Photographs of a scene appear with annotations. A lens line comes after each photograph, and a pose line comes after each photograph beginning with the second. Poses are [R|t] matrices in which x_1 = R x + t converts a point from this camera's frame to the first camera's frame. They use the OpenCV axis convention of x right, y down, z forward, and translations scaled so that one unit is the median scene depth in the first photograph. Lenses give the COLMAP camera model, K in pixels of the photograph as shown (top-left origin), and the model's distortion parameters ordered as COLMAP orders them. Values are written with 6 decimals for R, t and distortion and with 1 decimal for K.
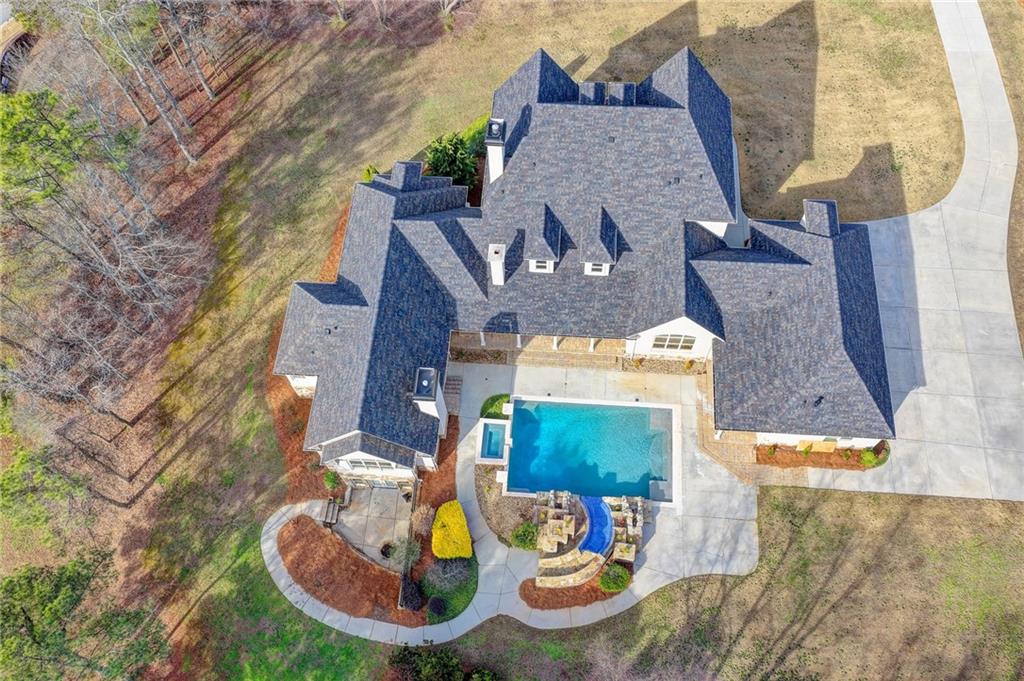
lens RADIAL K [[844.7, 0, 514.8], [0, 844.7, 349.1], [0, 0, 1]] dist [-0.011636, 0.041693]
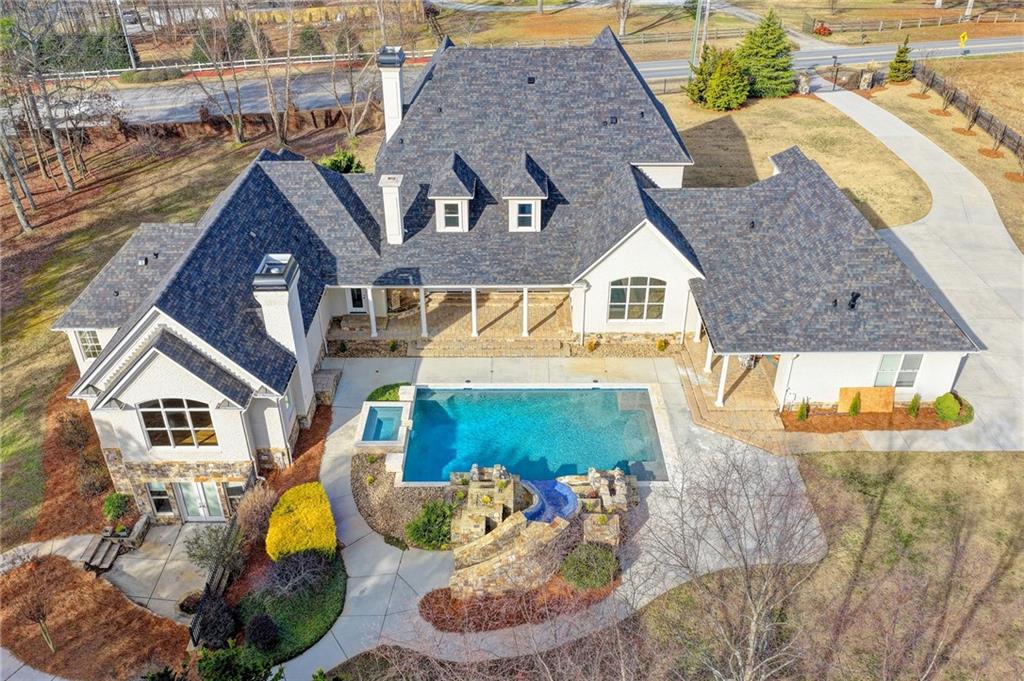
lens RADIAL K [[844.7, 0, 514.8], [0, 844.7, 349.1], [0, 0, 1]] dist [-0.011636, 0.041693]
pose [[0.996371, -0.018977, 0.082970, 0.023079], [0.059193, 0.854976, -0.515279, 0.405959], [-0.061159, 0.518320, 0.852997, 0.417635]]
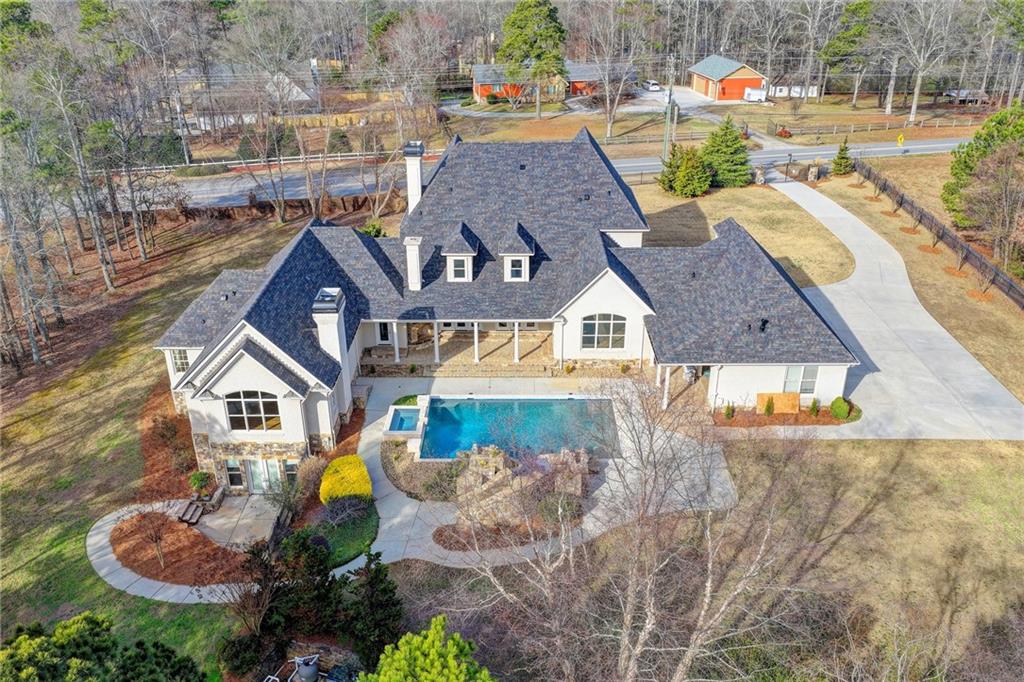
lens RADIAL K [[844.7, 0, 514.8], [0, 844.7, 349.6], [0, 0, 1]] dist [-0.011636, 0.041693]
pose [[0.996998, -0.007514, 0.077058, 0.019801], [0.053070, 0.791000, -0.609510, 0.581049], [-0.056373, 0.611769, 0.789025, 0.291051]]
